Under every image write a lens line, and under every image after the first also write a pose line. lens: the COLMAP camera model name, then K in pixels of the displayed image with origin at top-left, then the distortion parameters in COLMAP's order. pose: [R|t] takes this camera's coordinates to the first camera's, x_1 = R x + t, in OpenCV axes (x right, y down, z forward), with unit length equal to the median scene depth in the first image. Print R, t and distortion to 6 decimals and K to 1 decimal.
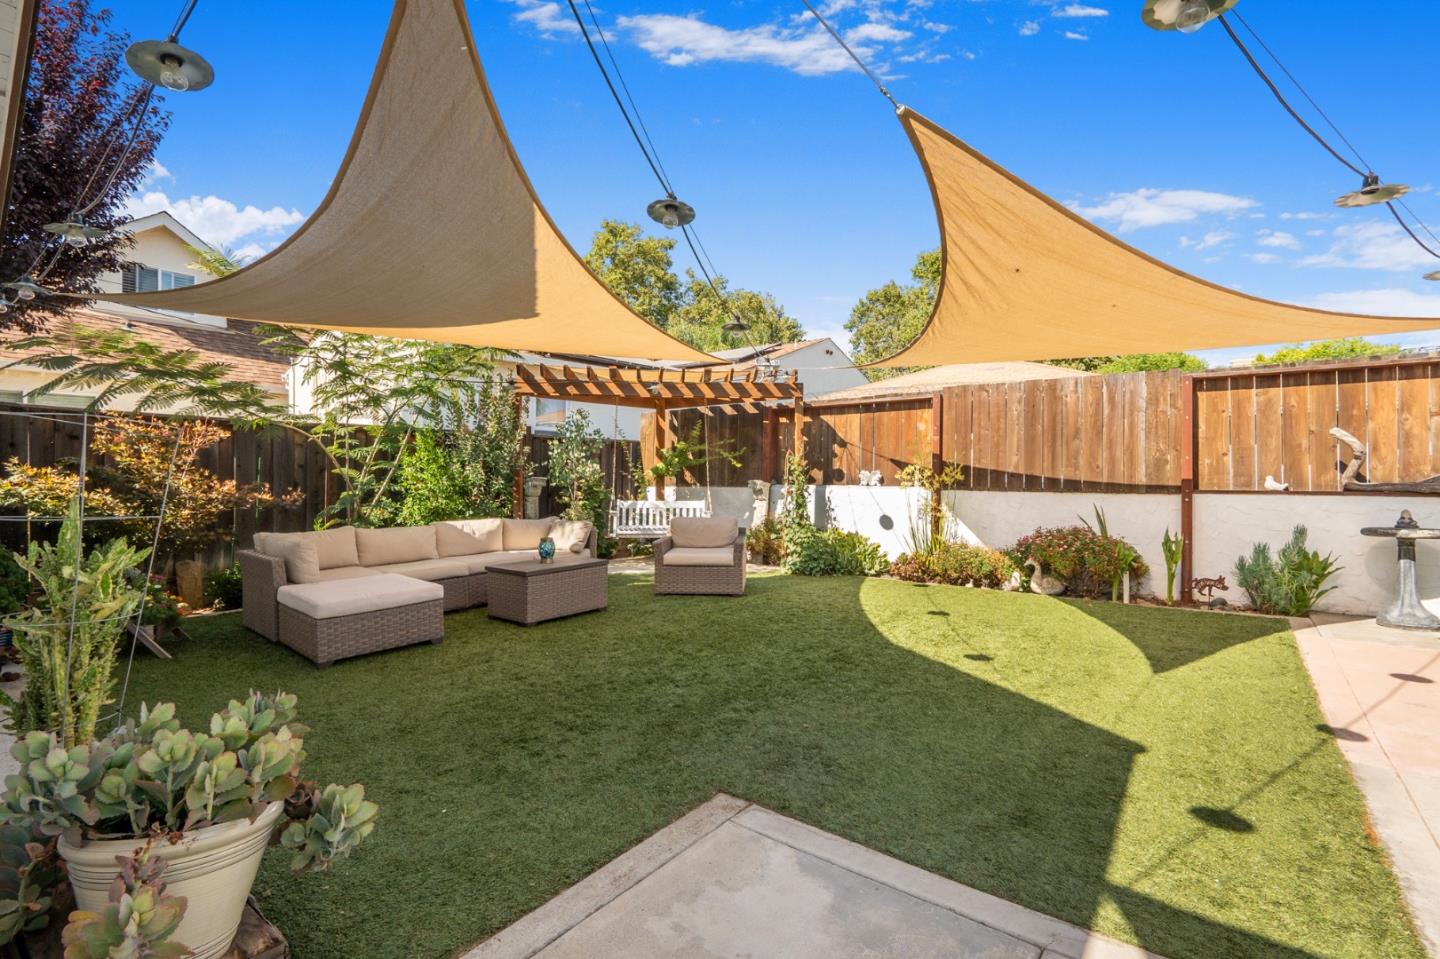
lens RADIAL K [[663.5, 0, 727.0], [0, 663.5, 477.0], [0, 0, 1]] dist [-0.001670, 0.000827]
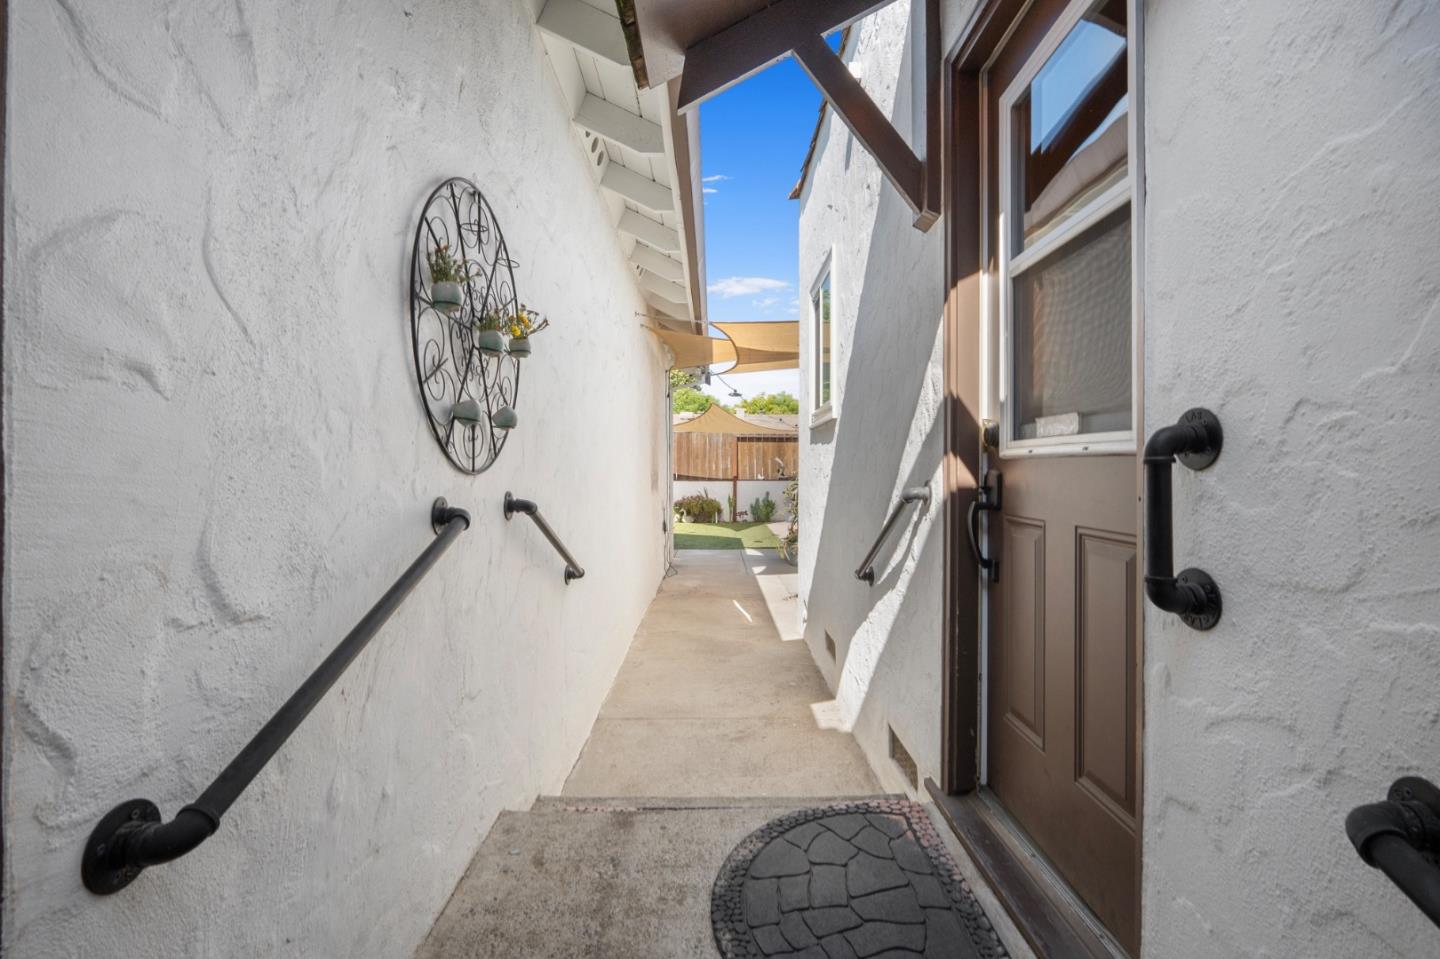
lens RADIAL K [[663.5, 0, 719.0], [0, 663.5, 475.4], [0, 0, 1]] dist [-0.001670, 0.000827]
pose [[0.798263, -0.005807, 0.602281, -0.948943], [-0.001009, 0.999939, 0.010978, -0.025610], [-0.602308, -0.009371, 0.798209, -1.070791]]
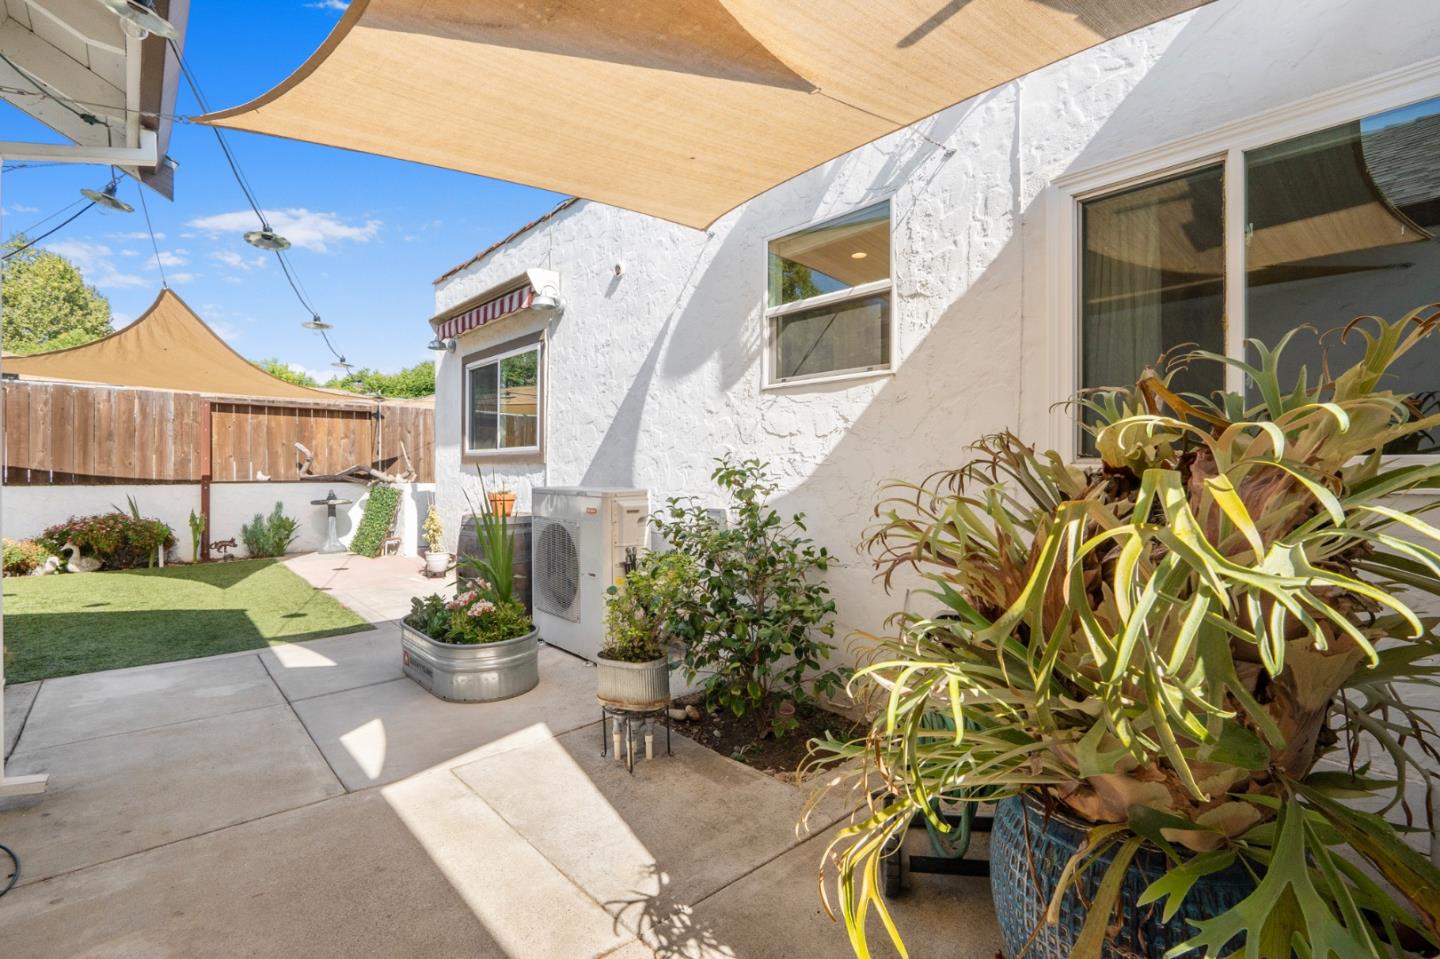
lens RADIAL K [[663.5, 0, 719.5], [0, 663.5, 471.1], [0, 0, 1]] dist [-0.001670, 0.000827]
pose [[0.206913, -0.004135, 0.978351, -0.461970], [-0.003050, 0.999983, 0.004872, -0.012030], [-0.978355, -0.003992, 0.206897, -0.363073]]
